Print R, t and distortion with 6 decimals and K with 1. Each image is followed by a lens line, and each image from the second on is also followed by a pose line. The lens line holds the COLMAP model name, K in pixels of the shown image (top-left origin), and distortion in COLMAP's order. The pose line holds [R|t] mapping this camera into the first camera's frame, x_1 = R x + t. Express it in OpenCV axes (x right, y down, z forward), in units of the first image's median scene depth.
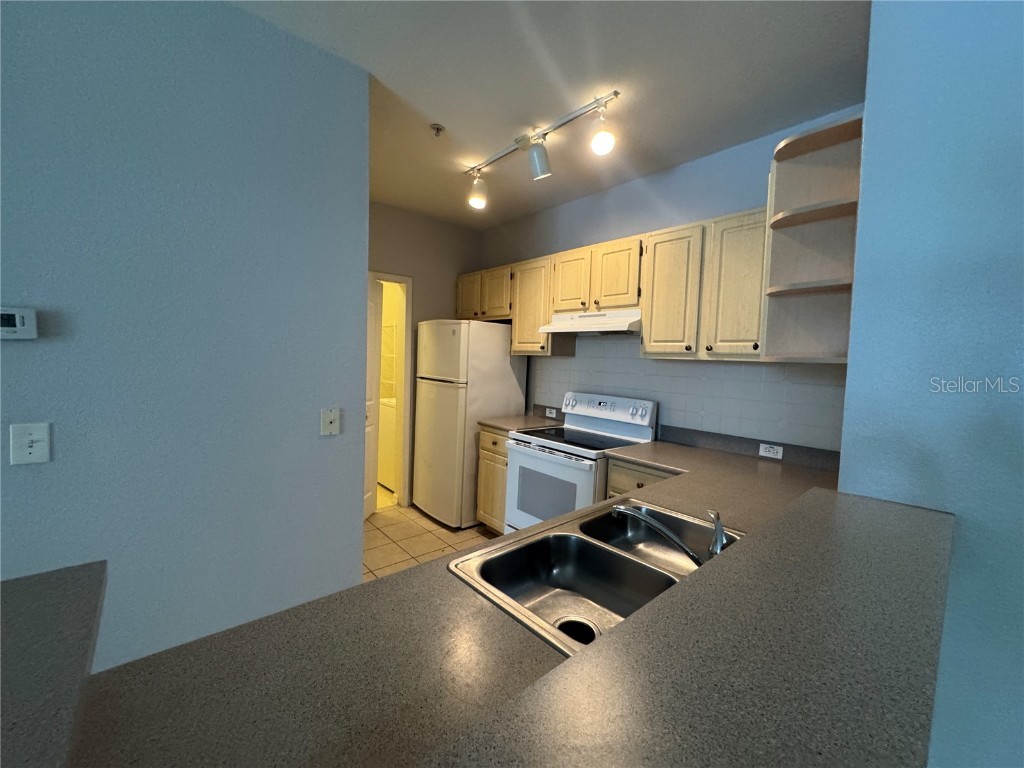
lens RADIAL K [[414.2, 0, 516.9], [0, 414.2, 380.8], [0, 0, 1]] dist [0.001138, 0.000041]
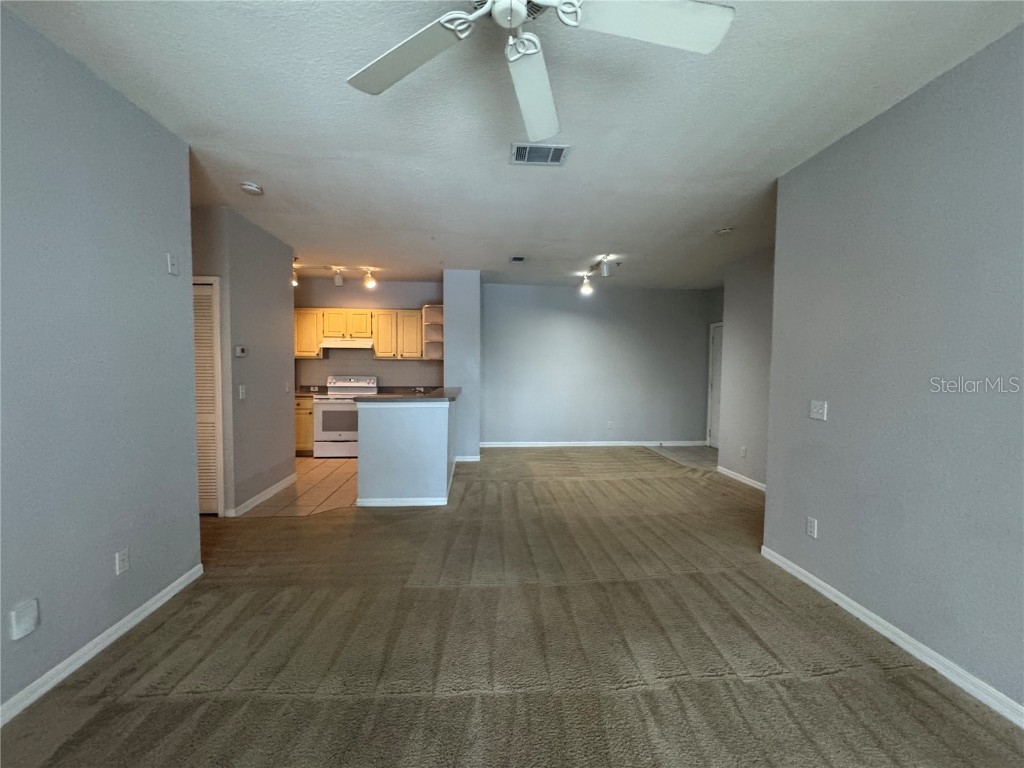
lens RADIAL K [[414.2, 0, 513.9], [0, 414.2, 383.2], [0, 0, 1]] dist [0.001138, 0.000041]
pose [[0.591026, -0.067197, 0.803849, -1.155771], [0.057124, 0.997509, 0.041386, 0.033108], [-0.804627, 0.021459, 0.593392, -1.095570]]
